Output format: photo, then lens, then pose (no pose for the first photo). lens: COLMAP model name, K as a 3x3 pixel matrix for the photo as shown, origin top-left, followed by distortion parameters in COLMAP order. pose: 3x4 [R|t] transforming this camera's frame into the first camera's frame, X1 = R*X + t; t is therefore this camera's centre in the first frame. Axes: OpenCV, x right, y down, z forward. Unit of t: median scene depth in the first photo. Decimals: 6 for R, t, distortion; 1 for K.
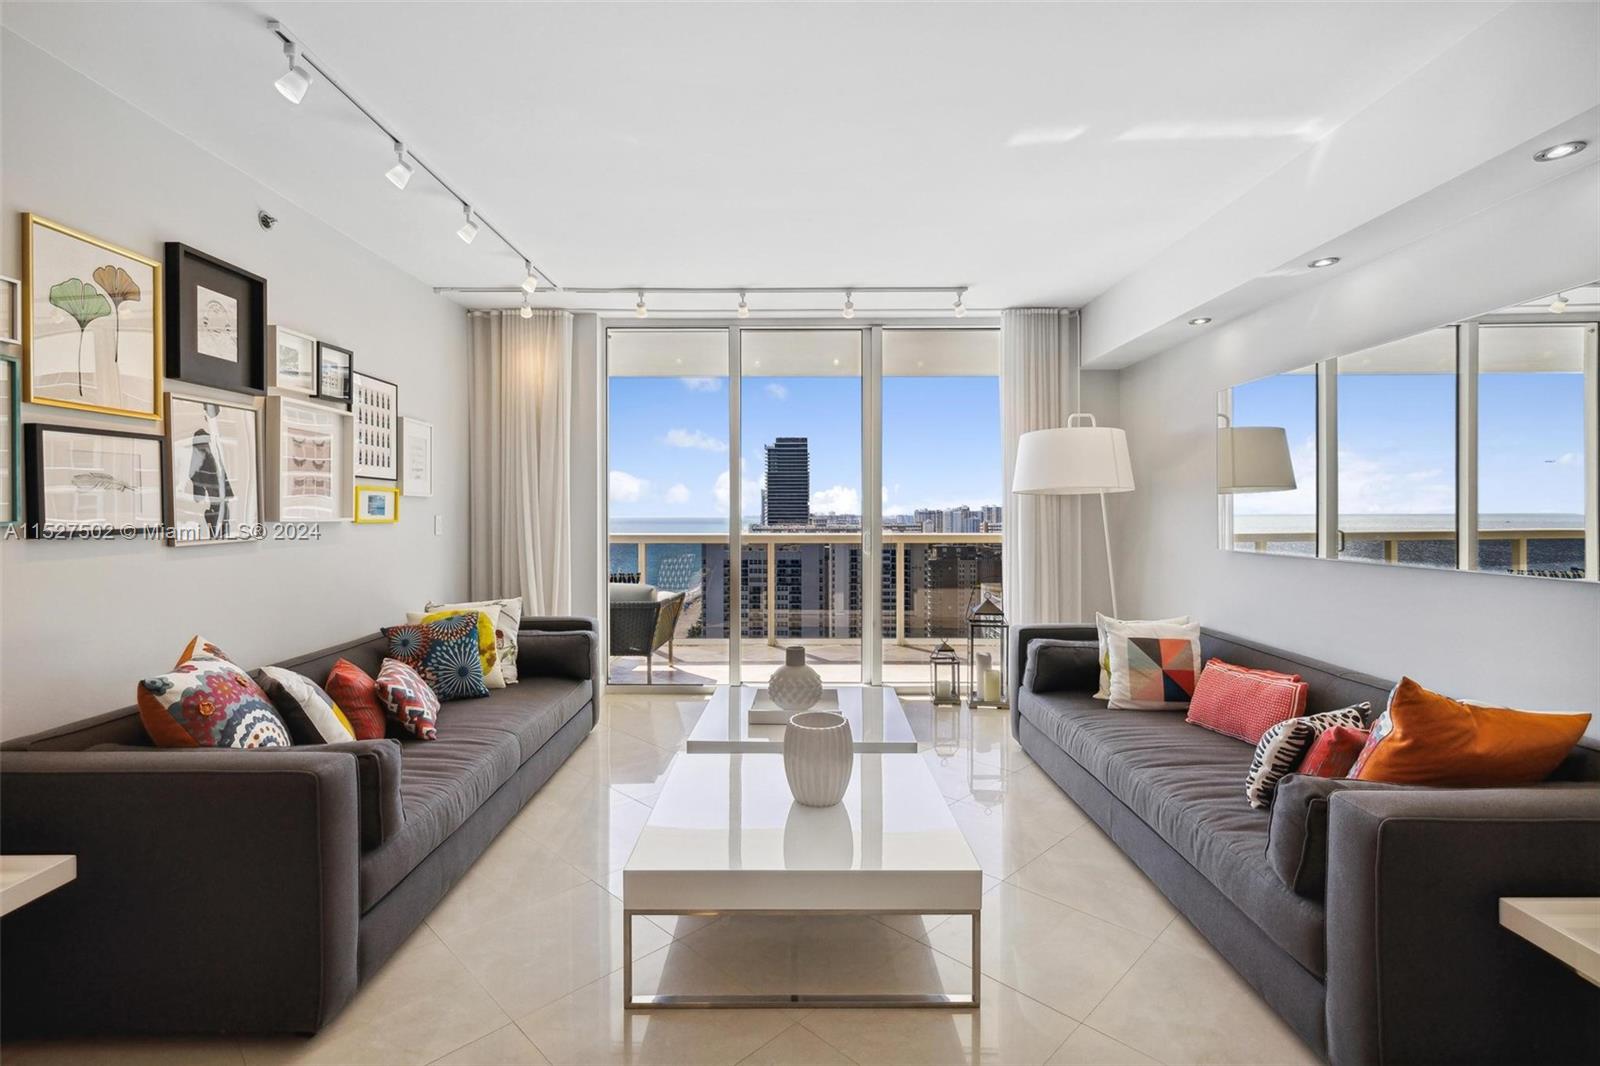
lens RADIAL K [[737.4, 0, 789.2], [0, 737.4, 512.6], [0, 0, 1]] dist [0.003530, 0.000398]
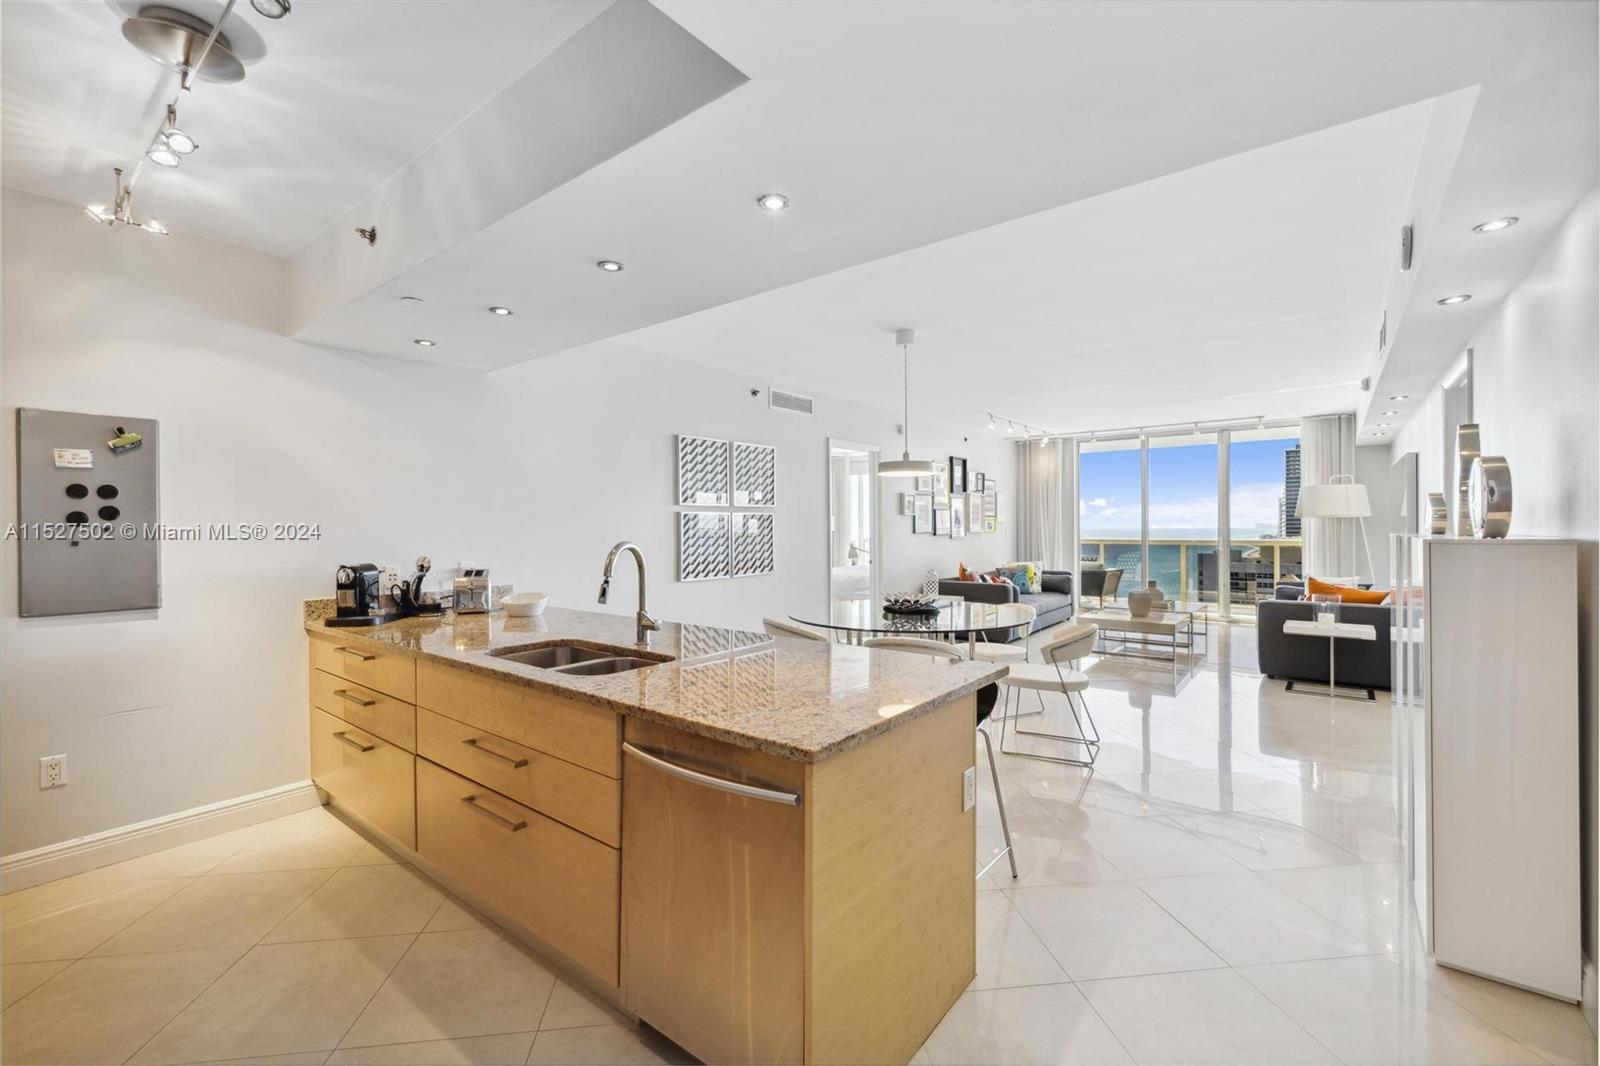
lens RADIAL K [[673.7, 0, 797.1], [0, 673.7, 527.2], [0, 0, 1]] dist [0.001756, 0.000489]
pose [[0.790417, -0.002395, -0.612564, 0.526332], [0.005345, 0.999981, 0.002986, -0.020687], [0.612545, -0.005634, 0.790415, -1.811714]]
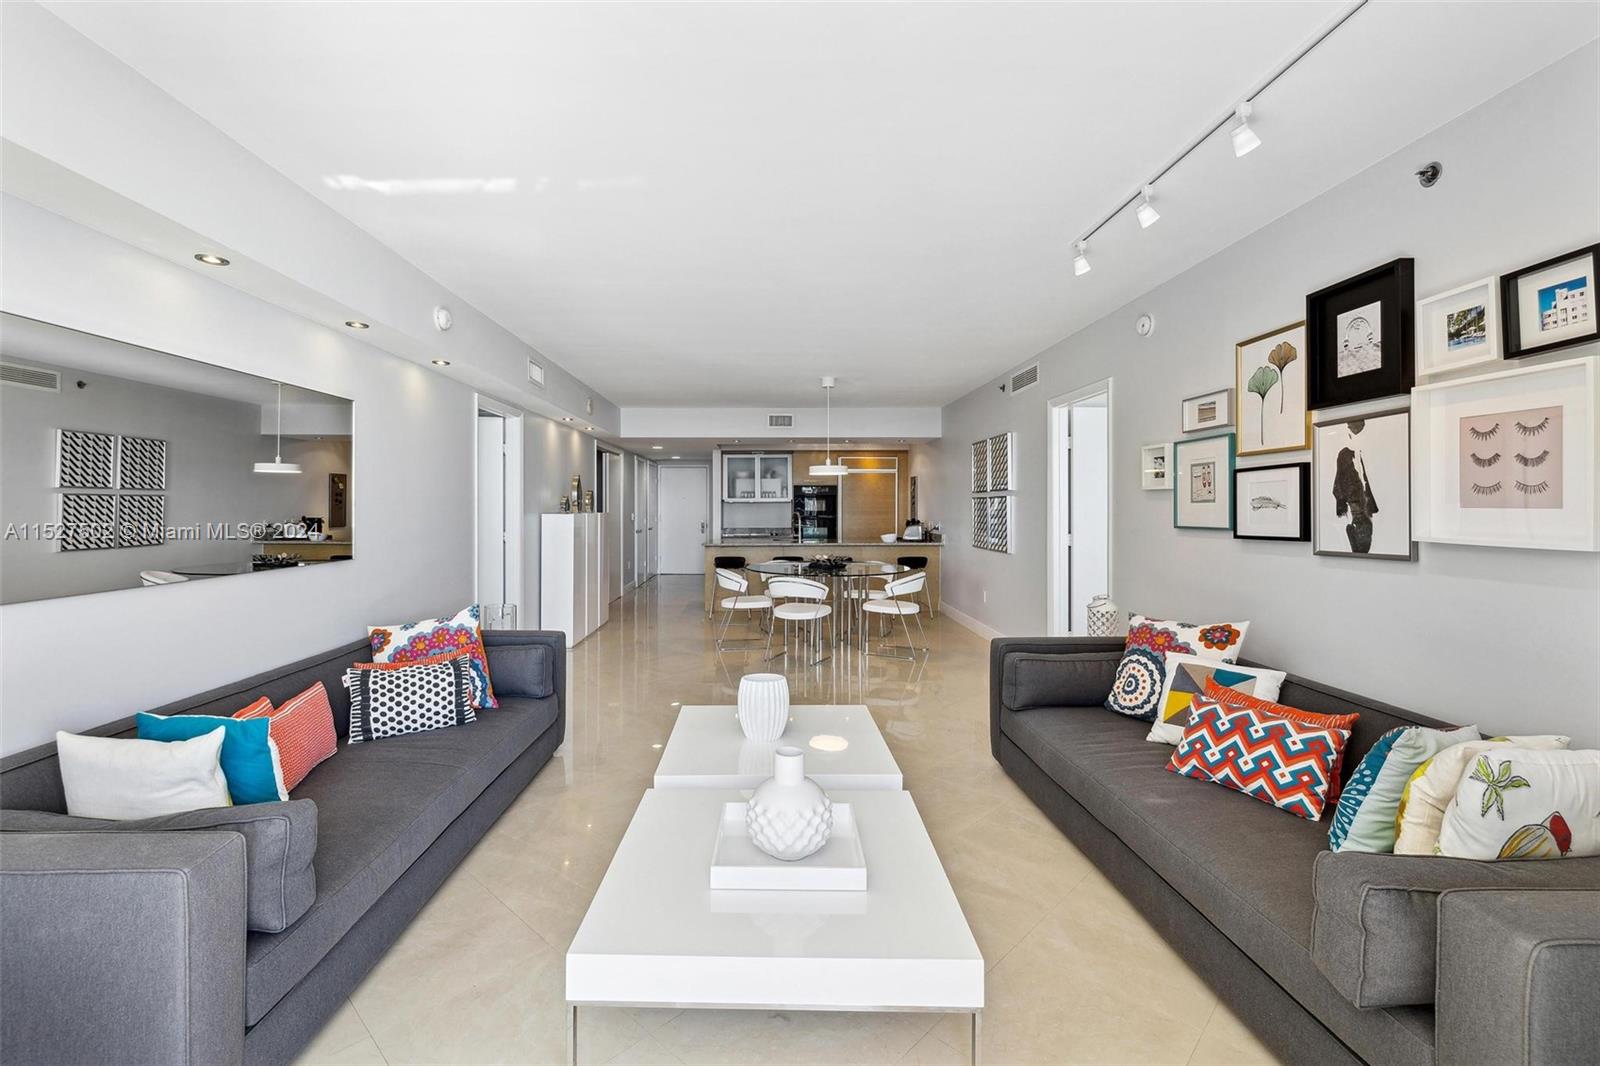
lens RADIAL K [[694.0, 0, 798.0], [0, 694.0, 521.3], [0, 0, 1]] dist [0.005757, 0.000449]
pose [[-0.998212, 0.005630, -0.059507, 0.041626], [0.004267, 0.999726, 0.023000, -0.030380], [0.059620, 0.022705, -0.997963, 1.739437]]
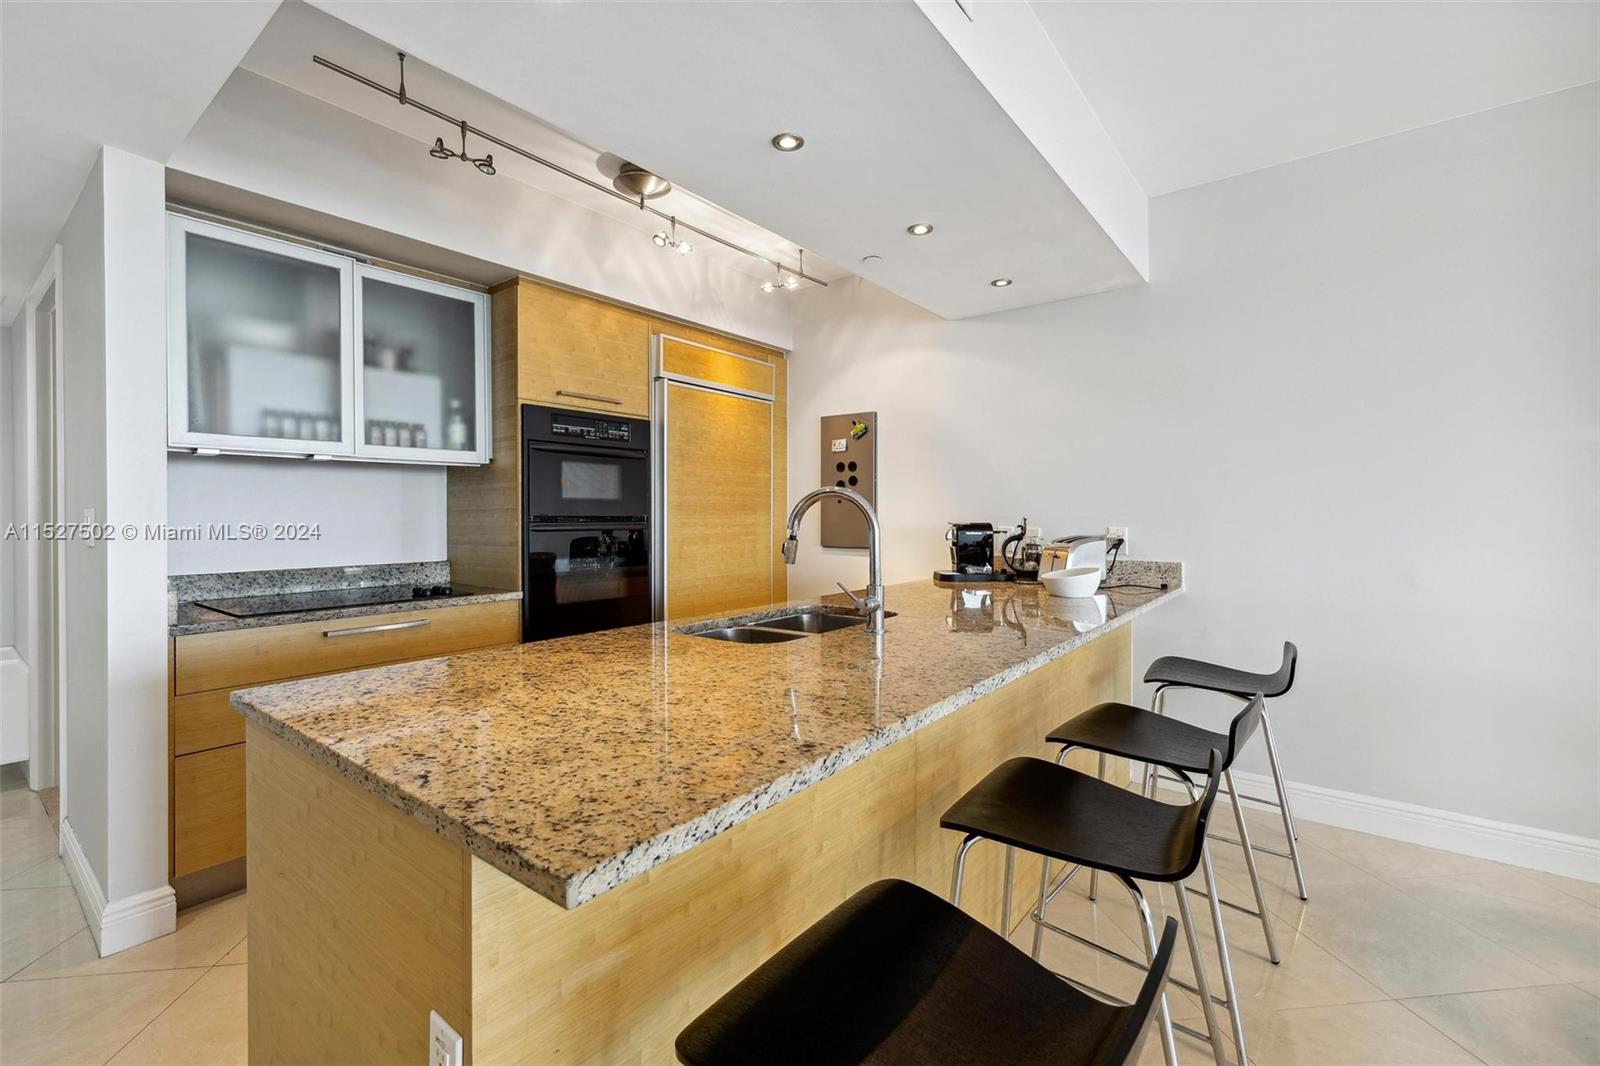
lens RADIAL K [[694.0, 0, 798.0], [0, 694.0, 521.3], [0, 0, 1]] dist [0.005757, 0.000449]
pose [[-0.608254, 0.010430, -0.793674, 0.387642], [0.004112, 0.999942, 0.009990, 0.022595], [0.793732, 0.002813, -0.608262, -0.934973]]
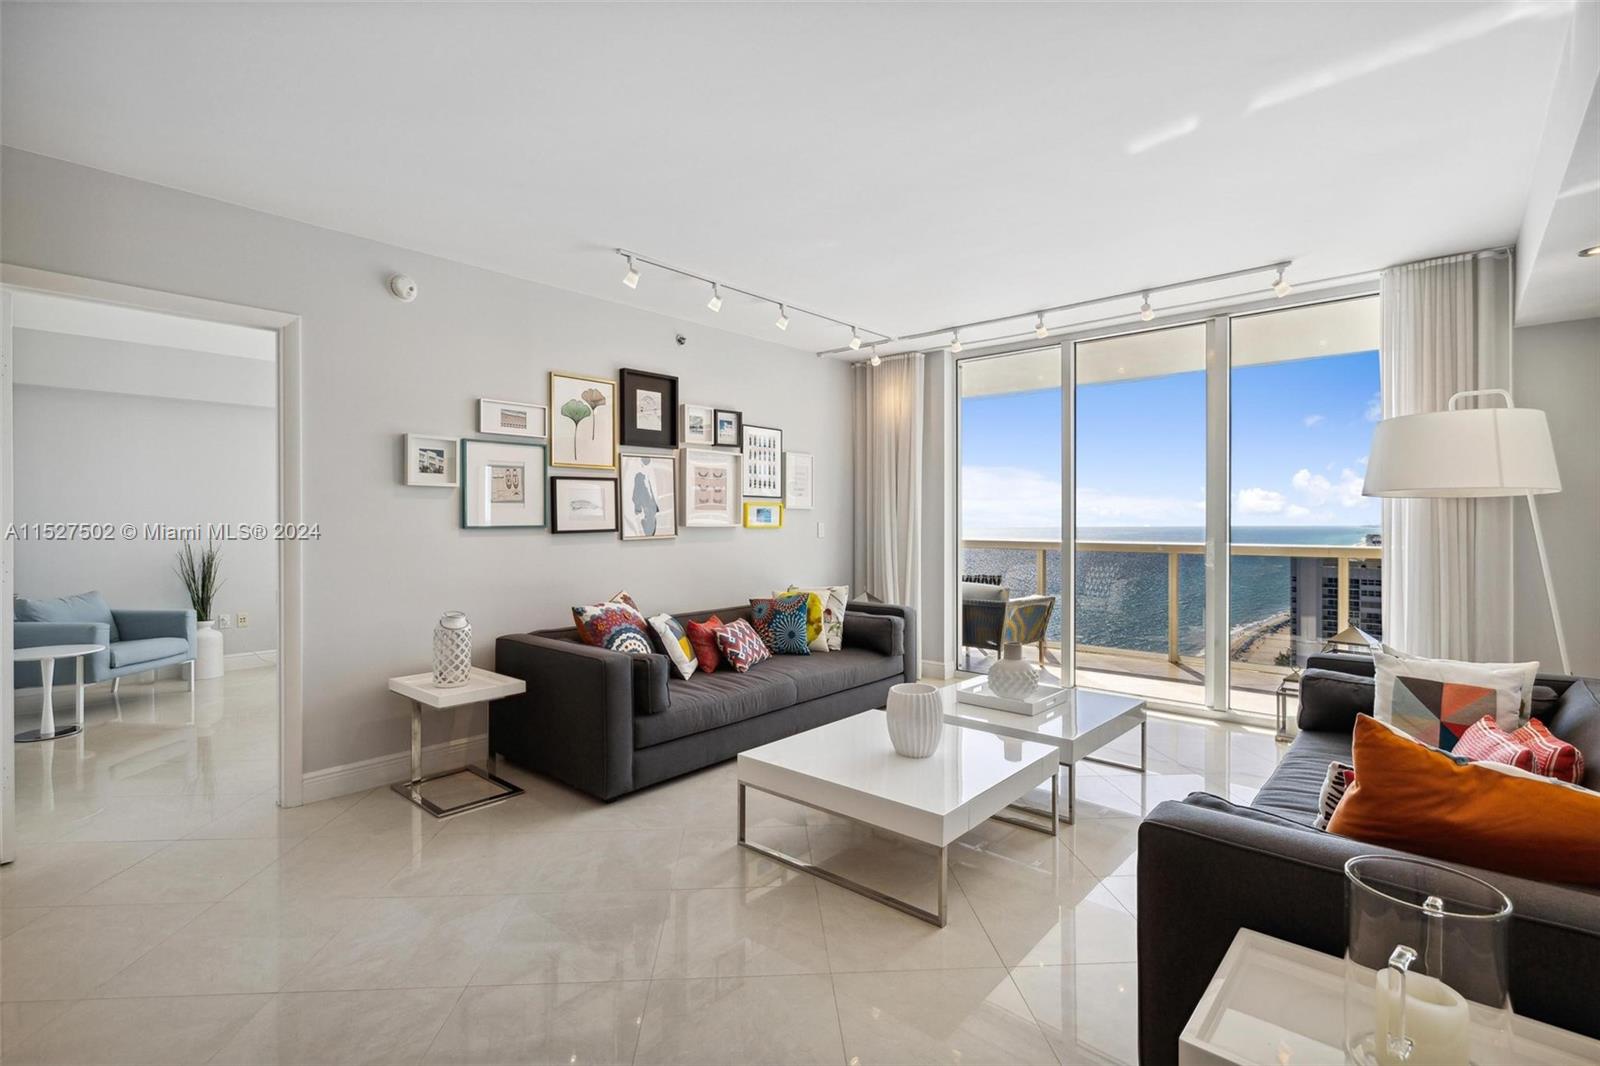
lens RADIAL K [[733.4, 0, 799.7], [0, 733.4, 520.3], [0, 0, 1]] dist [-0.000347, 0.000336]
pose [[0.753553, 0.000416, -0.657387, 0.545155], [-0.000223, 1.000000, 0.000378, -0.001446], [0.657387, -0.000138, 0.753553, -0.039982]]
